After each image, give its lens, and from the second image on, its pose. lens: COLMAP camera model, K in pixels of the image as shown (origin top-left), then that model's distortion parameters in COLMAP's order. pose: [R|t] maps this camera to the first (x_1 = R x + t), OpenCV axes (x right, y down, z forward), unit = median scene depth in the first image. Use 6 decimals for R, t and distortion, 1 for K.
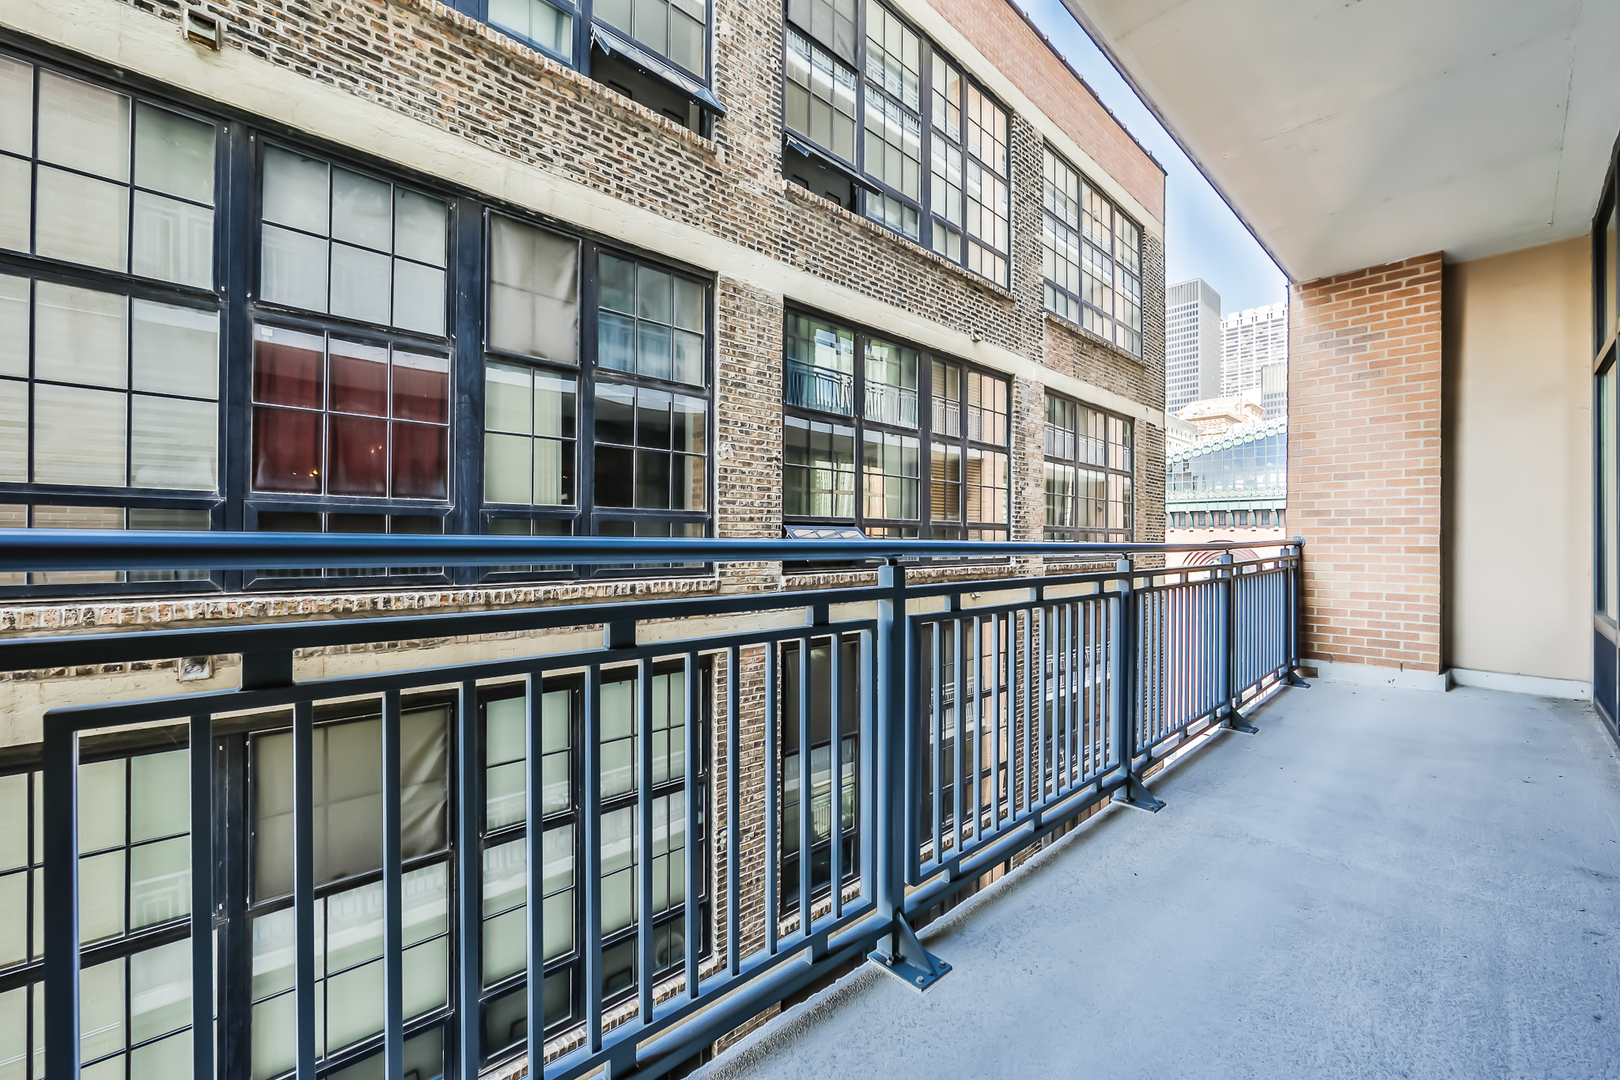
lens RADIAL K [[646.0, 0, 816.4], [0, 646.0, 542.5], [0, 0, 1]] dist [-0.015109, 0.003385]
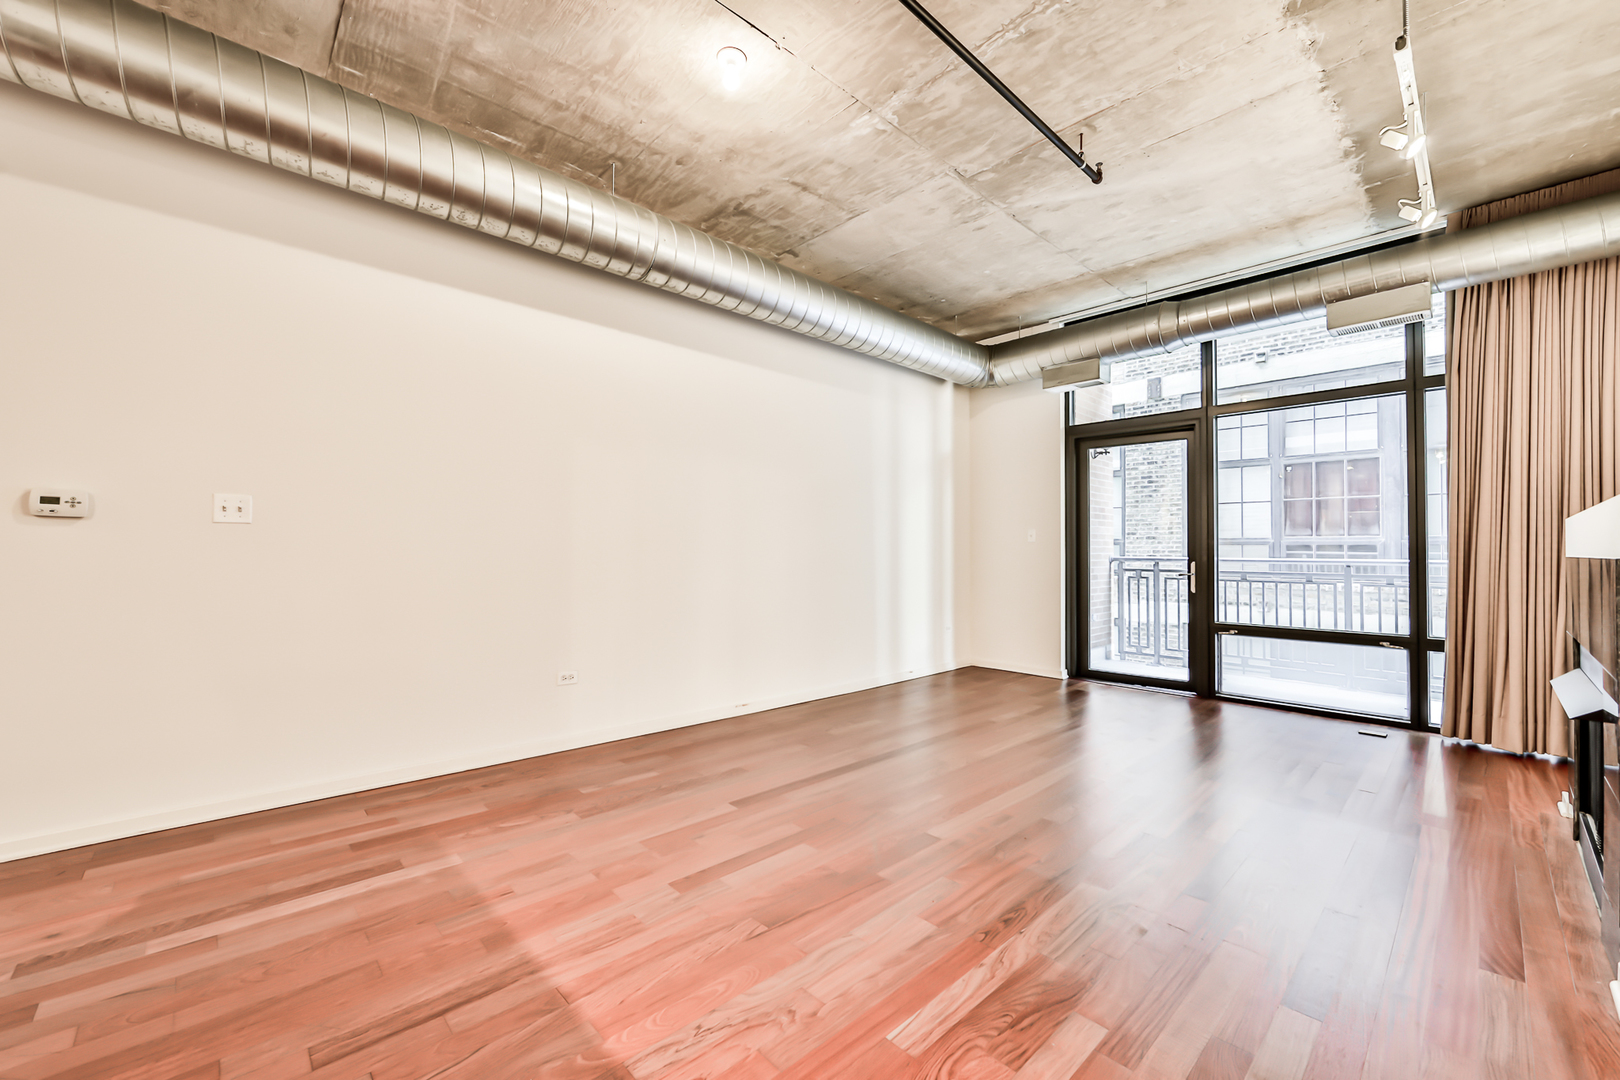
lens RADIAL K [[646.0, 0, 814.6], [0, 646.0, 537.4], [0, 0, 1]] dist [-0.015109, 0.003385]
pose [[0.006078, -0.026471, -0.999631, 1.014805], [-0.004736, 0.999638, -0.026500, -0.005804], [0.999970, 0.004895, 0.005951, -0.514555]]
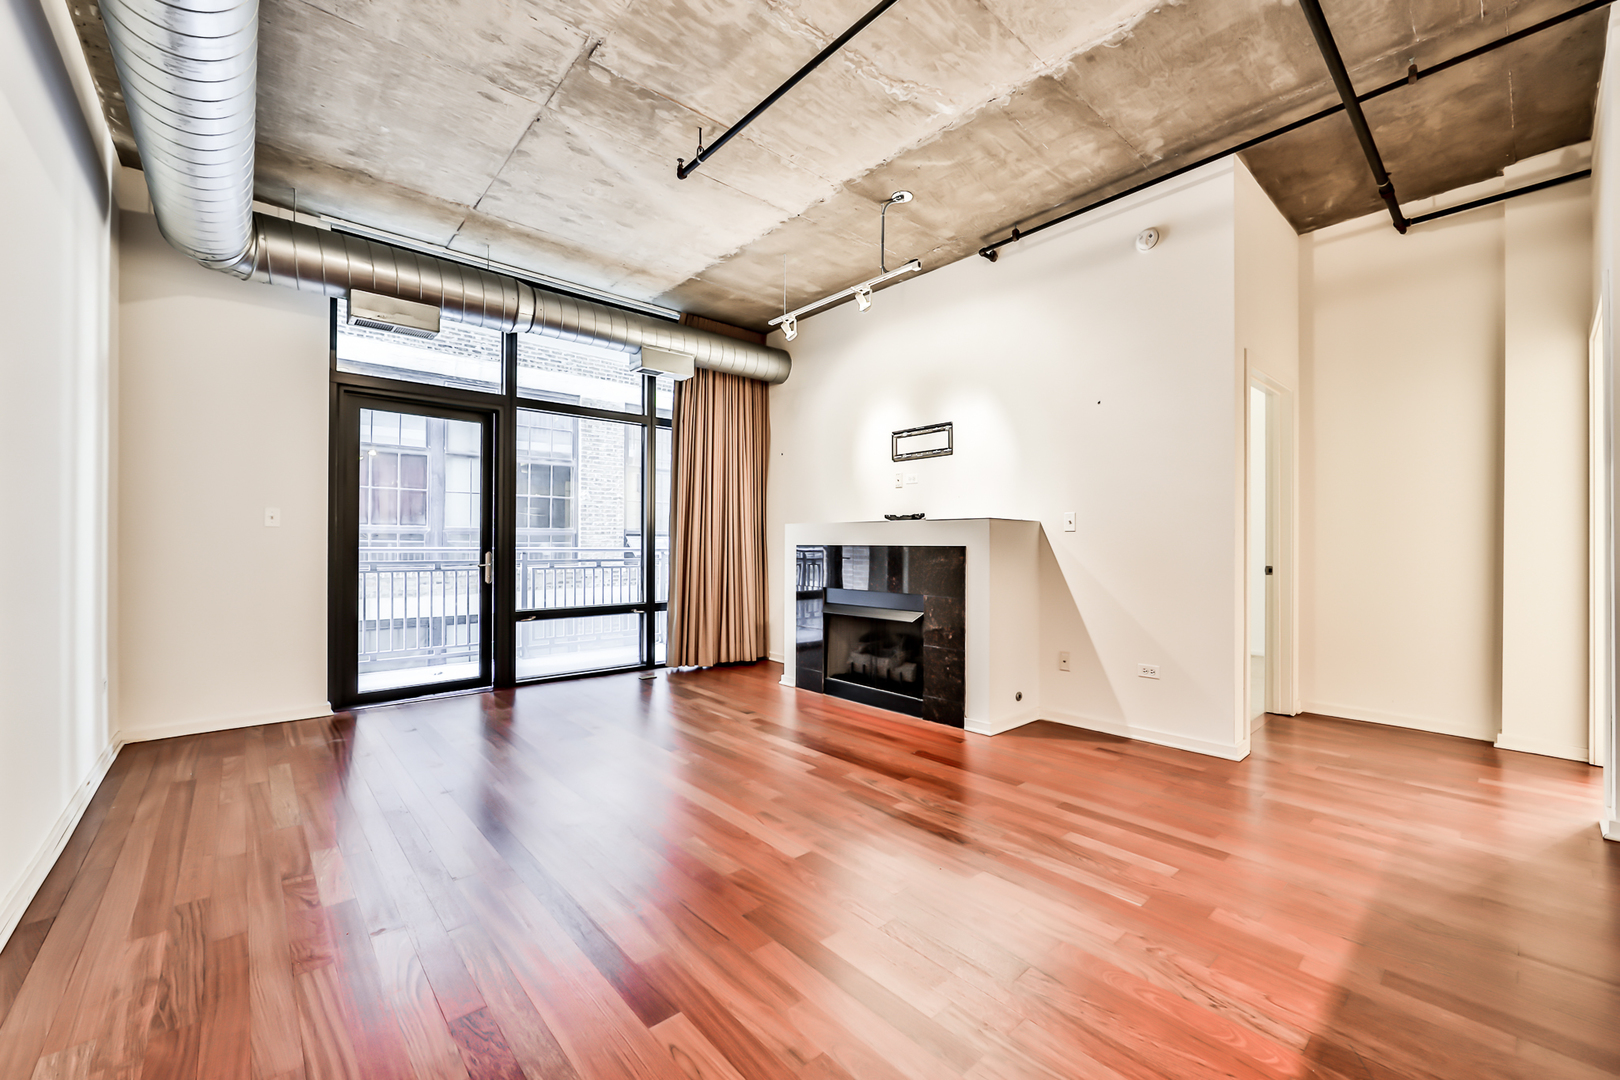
lens RADIAL K [[646.0, 0, 813.8], [0, 646.0, 540.0], [0, 0, 1]] dist [-0.015109, 0.003385]
pose [[0.999671, -0.001824, -0.025579, 0.584520], [0.001706, 0.999988, -0.004653, -0.009344], [0.025588, 0.004608, 0.999662, -0.836128]]
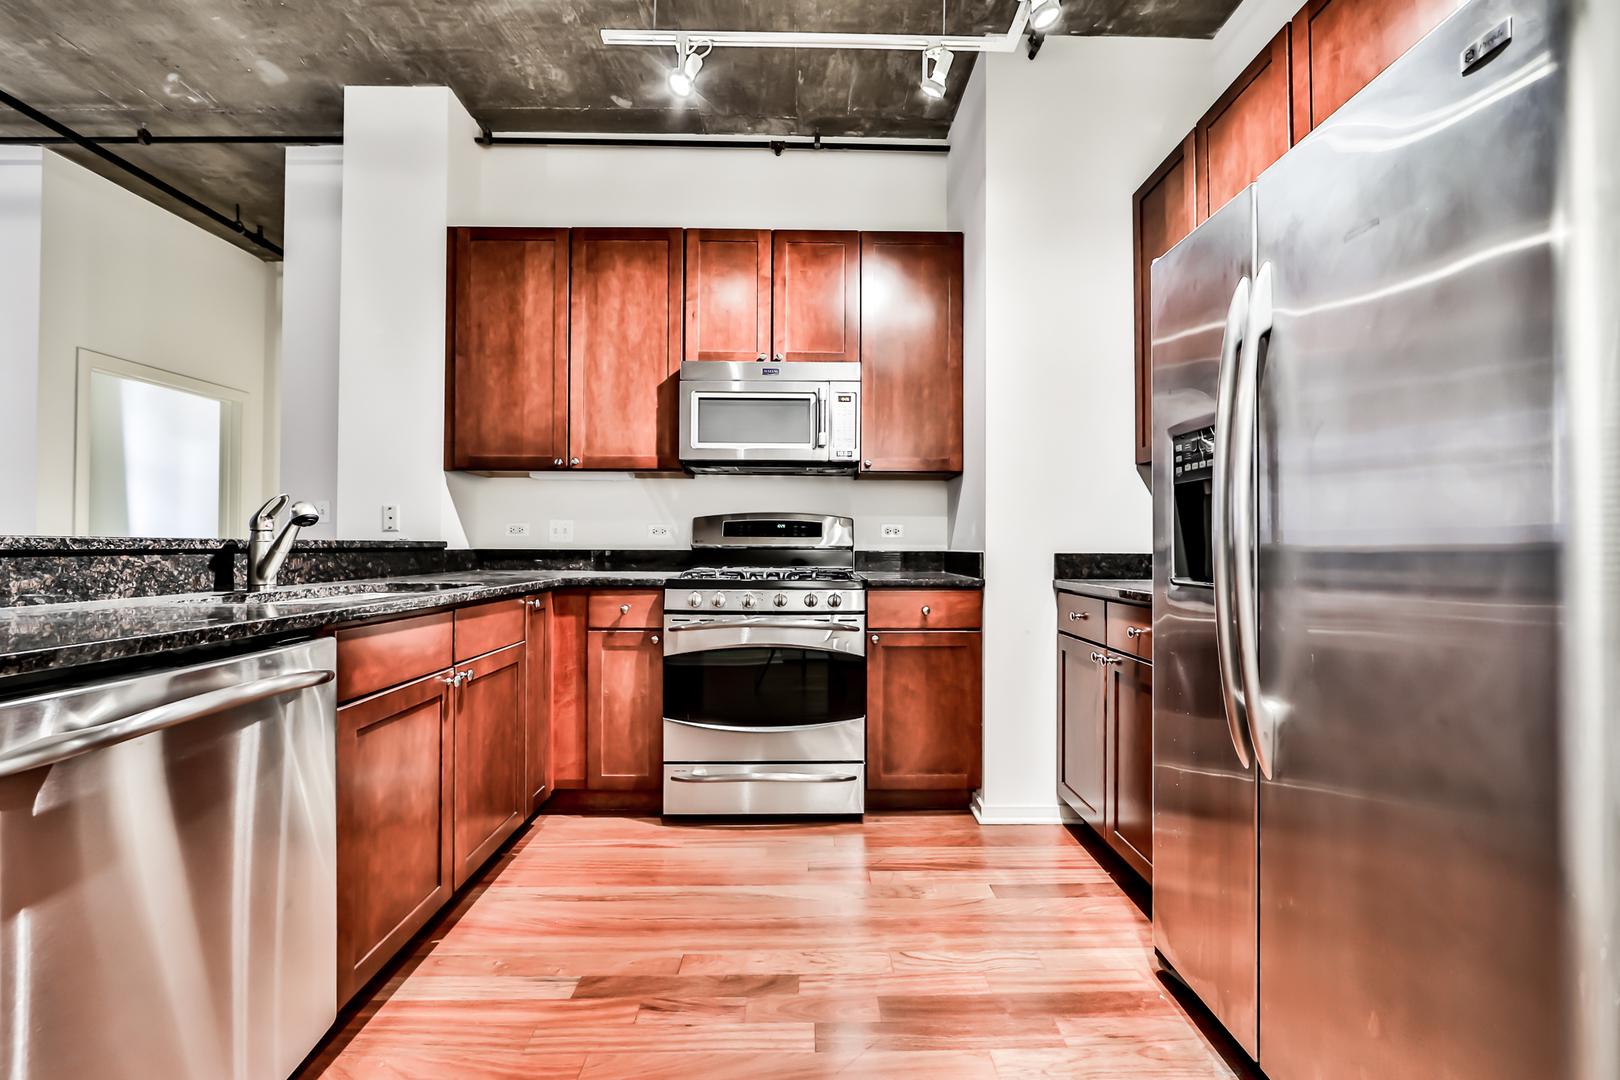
lens RADIAL K [[646.0, 0, 815.9], [0, 646.0, 540.4], [0, 0, 1]] dist [-0.015109, 0.003385]
pose [[0.670599, 0.005331, 0.741801, 1.000788], [-0.001028, 0.999980, -0.006257, -0.005607], [-0.741820, 0.003434, 0.670591, -1.149588]]
